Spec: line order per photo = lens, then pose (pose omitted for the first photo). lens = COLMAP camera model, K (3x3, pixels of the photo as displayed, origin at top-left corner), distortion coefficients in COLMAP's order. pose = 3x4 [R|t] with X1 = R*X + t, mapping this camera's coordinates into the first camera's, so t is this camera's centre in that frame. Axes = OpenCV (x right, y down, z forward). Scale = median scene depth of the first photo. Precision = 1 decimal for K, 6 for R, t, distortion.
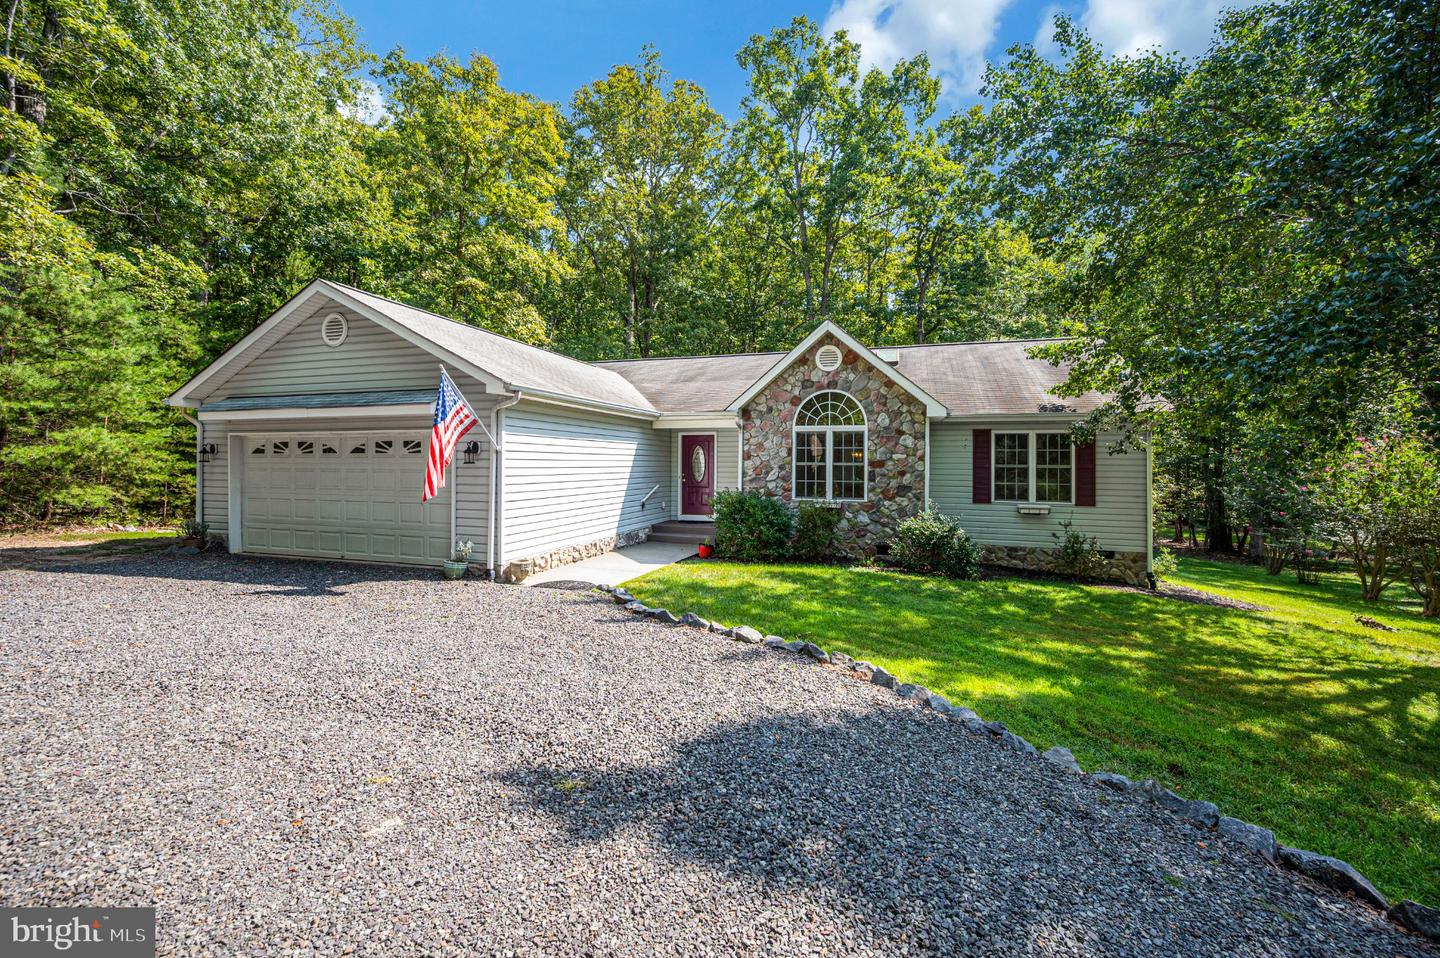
lens RADIAL K [[593.7, 0, 723.7], [0, 593.7, 458.6], [0, 0, 1]] dist [0.000406, -0.000052]
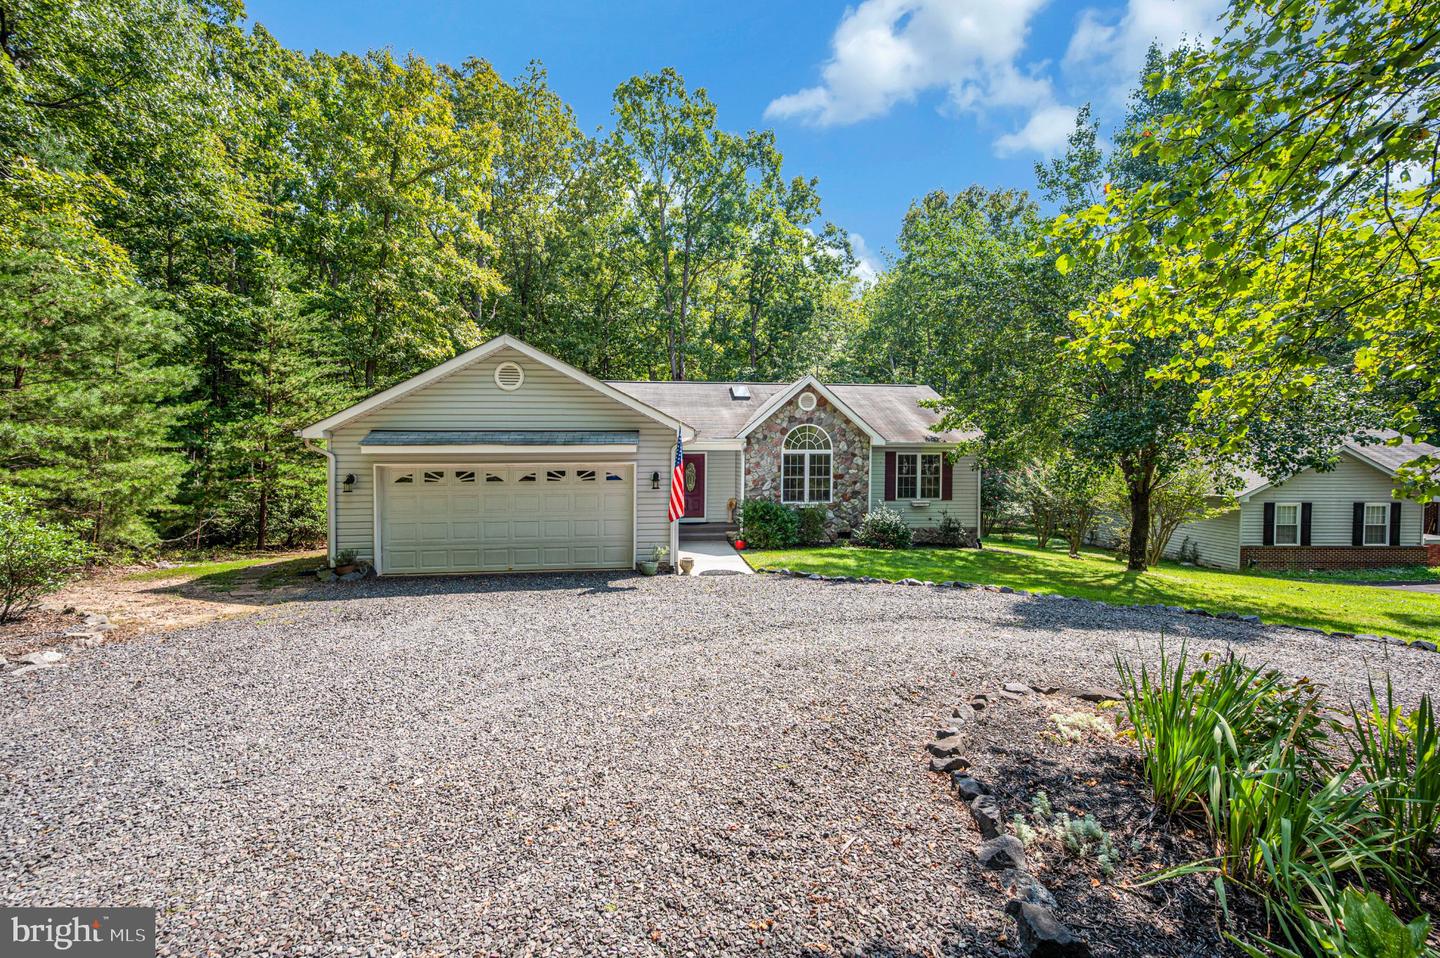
lens RADIAL K [[604.9, 0, 720.0], [0, 604.9, 479.0], [0, 0, 1]] dist [-0.001797, -0.000055]
pose [[0.901863, -0.023565, 0.431379, -0.633259], [0.003528, 0.998880, 0.047189, -0.055268], [-0.432008, -0.041036, 0.900936, -0.203160]]
